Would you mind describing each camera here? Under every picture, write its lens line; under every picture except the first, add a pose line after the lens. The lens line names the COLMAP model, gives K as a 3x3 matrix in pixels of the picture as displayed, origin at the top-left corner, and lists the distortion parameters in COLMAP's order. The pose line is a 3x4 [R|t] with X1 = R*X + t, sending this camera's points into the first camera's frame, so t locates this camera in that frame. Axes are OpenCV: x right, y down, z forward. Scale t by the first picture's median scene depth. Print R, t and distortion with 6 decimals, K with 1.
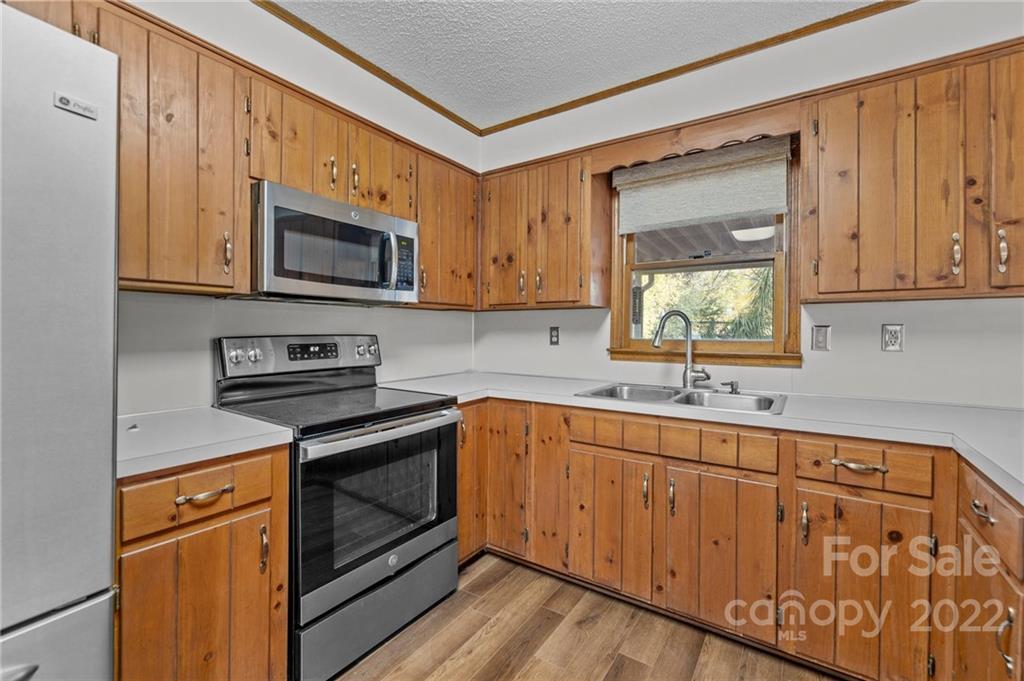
lens RADIAL K [[433.6, 0, 511.1], [0, 433.6, 334.8], [0, 0, 1]] dist [0.000291, -0.000474]
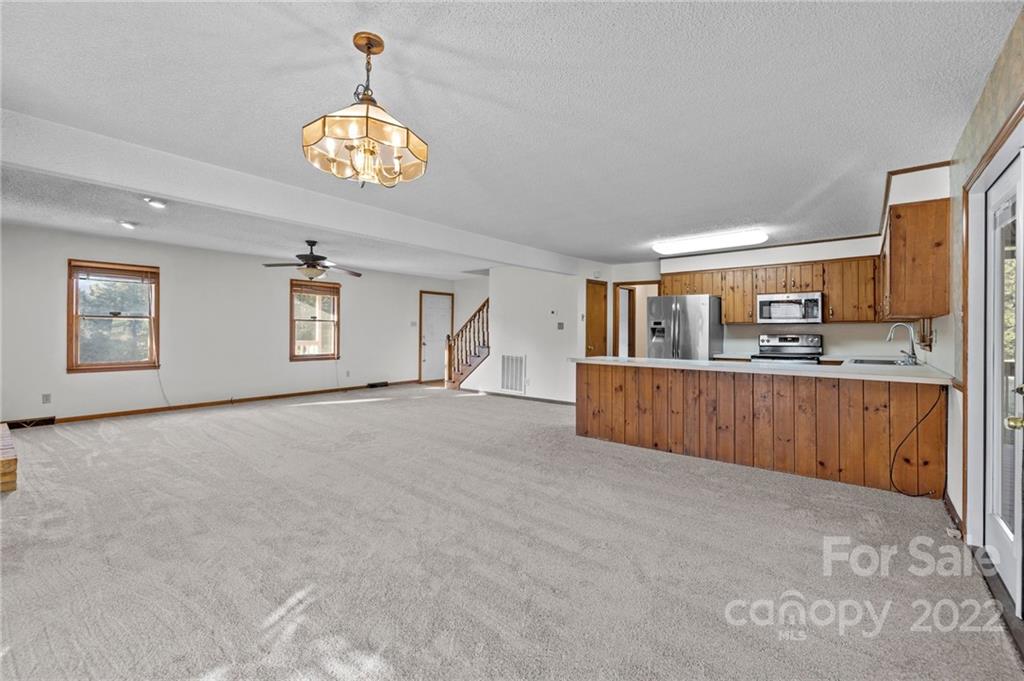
lens RADIAL K [[433.6, 0, 512.2], [0, 433.6, 331.2], [0, 0, 1]] dist [0.000291, -0.000474]
pose [[-0.078424, -0.004826, -0.996908, 3.180872], [-0.011749, 0.999923, -0.003916, 0.014665], [0.996851, 0.011406, -0.078475, -0.821281]]
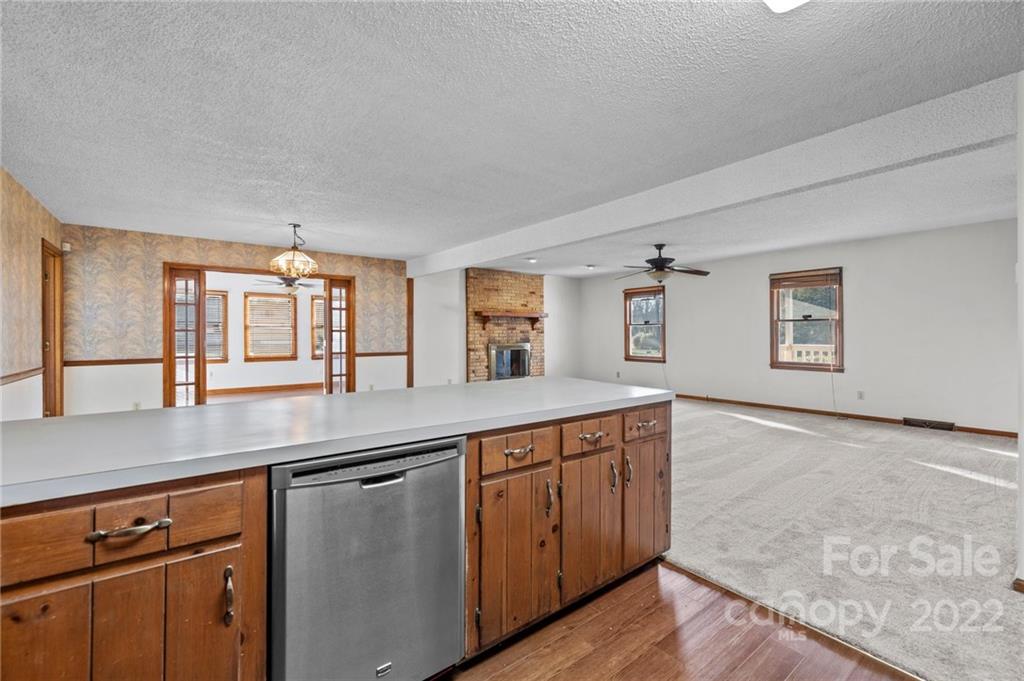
lens RADIAL K [[433.6, 0, 502.3], [0, 433.6, 333.3], [0, 0, 1]] dist [0.000291, -0.000474]
pose [[-0.950883, -0.001671, 0.309546, 0.038244], [0.000536, 0.999975, 0.007045, -0.008006], [-0.309550, 0.006865, -0.950858, 0.996352]]
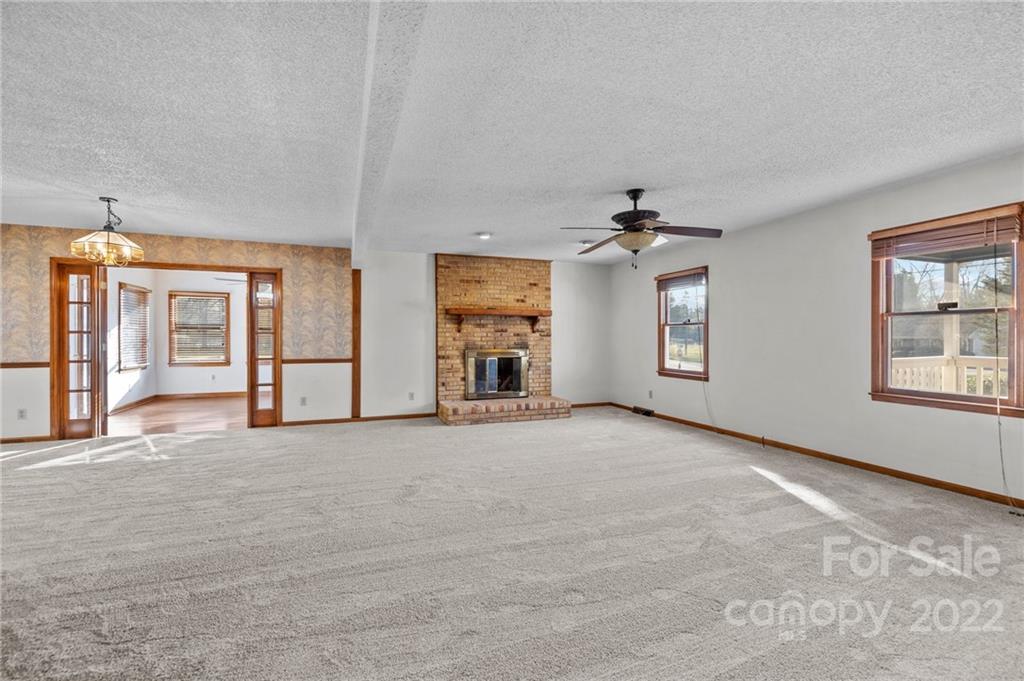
lens RADIAL K [[433.6, 0, 500.6], [0, 433.6, 341.6], [0, 0, 1]] dist [0.000291, -0.000474]
pose [[-0.820856, -0.010376, 0.571042, -0.751103], [-0.000781, 0.999854, 0.017044, 0.006009], [-0.571135, 0.013544, -0.820744, -0.569897]]
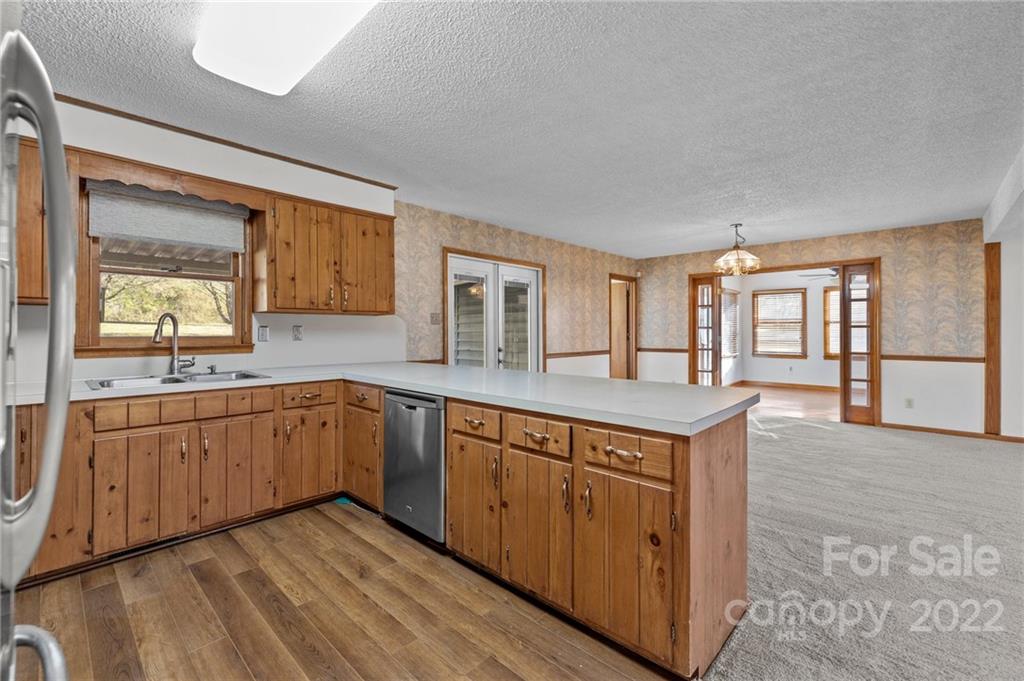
lens RADIAL K [[433.6, 0, 519.2], [0, 433.6, 330.2], [0, 0, 1]] dist [0.000291, -0.000474]
pose [[0.136119, -0.000672, 0.990692, -0.885318], [0.009253, 0.999957, -0.000593, 0.004020], [-0.990649, 0.009248, 0.136119, -0.208958]]
